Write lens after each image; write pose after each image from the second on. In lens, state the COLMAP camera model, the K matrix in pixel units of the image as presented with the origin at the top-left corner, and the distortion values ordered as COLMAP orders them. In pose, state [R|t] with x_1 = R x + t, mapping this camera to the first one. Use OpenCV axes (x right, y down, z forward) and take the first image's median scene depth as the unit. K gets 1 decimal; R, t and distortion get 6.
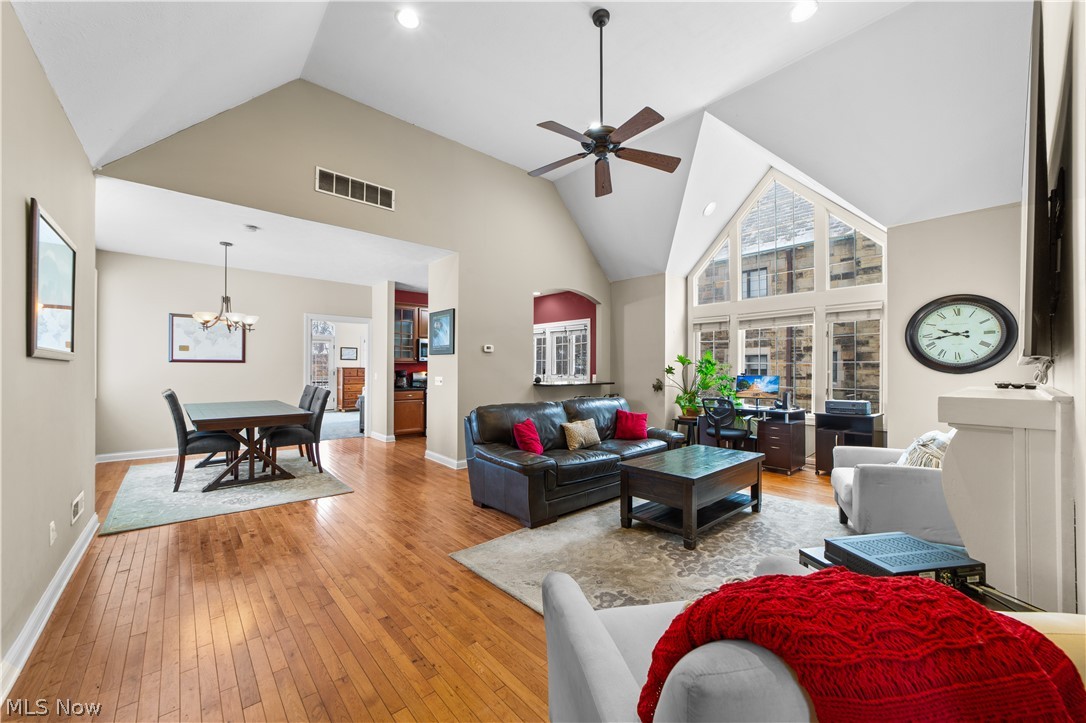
lens RADIAL K [[417.9, 0, 541.4], [0, 417.9, 364.4], [0, 0, 1]] dist [-0.015091, 0.006535]
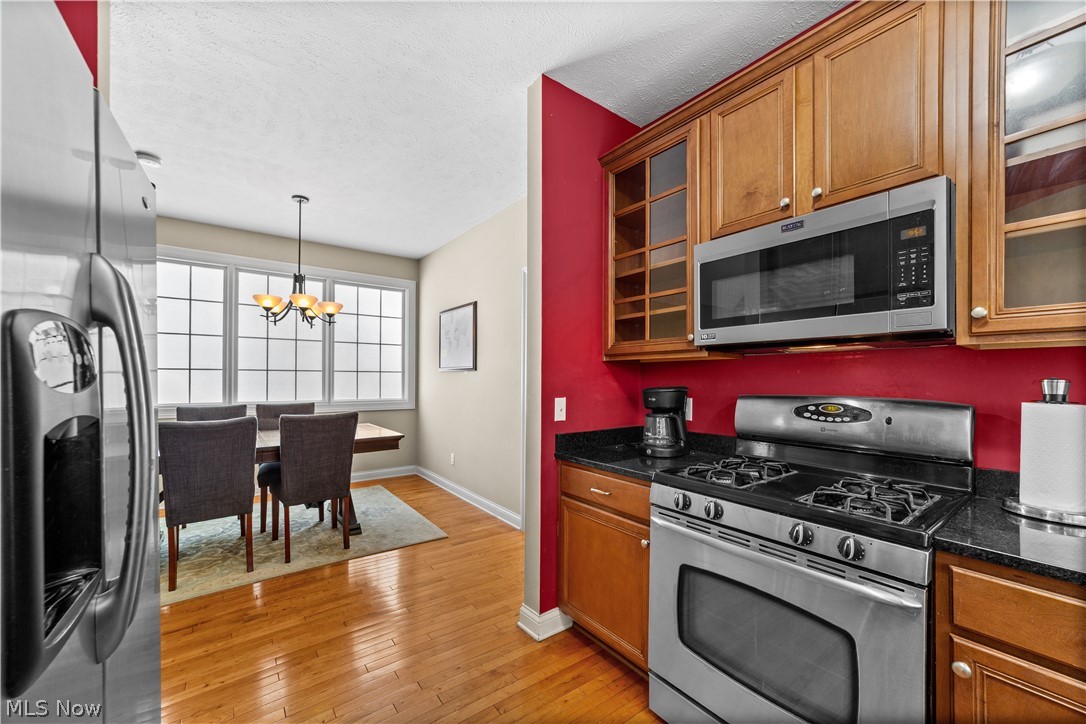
lens RADIAL K [[417.9, 0, 543.2], [0, 417.9, 375.5], [0, 0, 1]] dist [-0.015091, 0.006535]
pose [[-0.077670, -0.011054, -0.996918, -0.092185], [0.001058, 0.999937, -0.011169, 0.012977], [0.996979, -0.001922, -0.077653, 1.326541]]
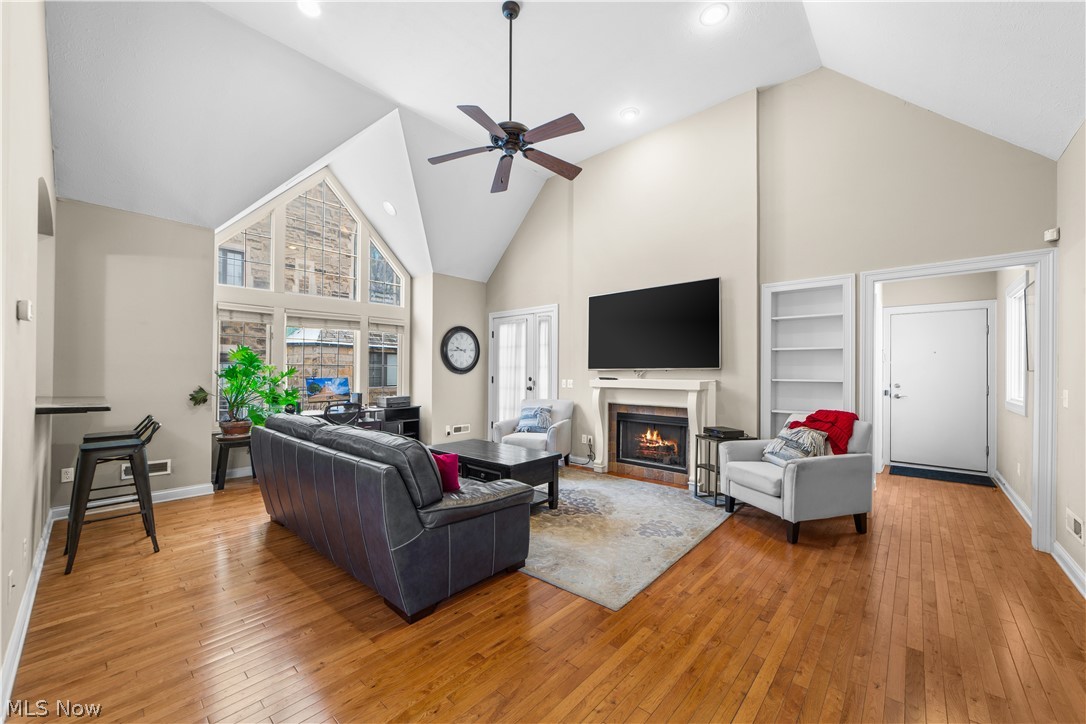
lens RADIAL K [[417.9, 0, 542.6], [0, 417.9, 366.8], [0, 0, 1]] dist [-0.015091, 0.006535]
pose [[-0.109825, 0.008017, 0.993919, -0.509565], [-0.012800, 0.999873, -0.009479, 0.004108], [-0.993869, -0.013763, -0.109708, 0.633672]]
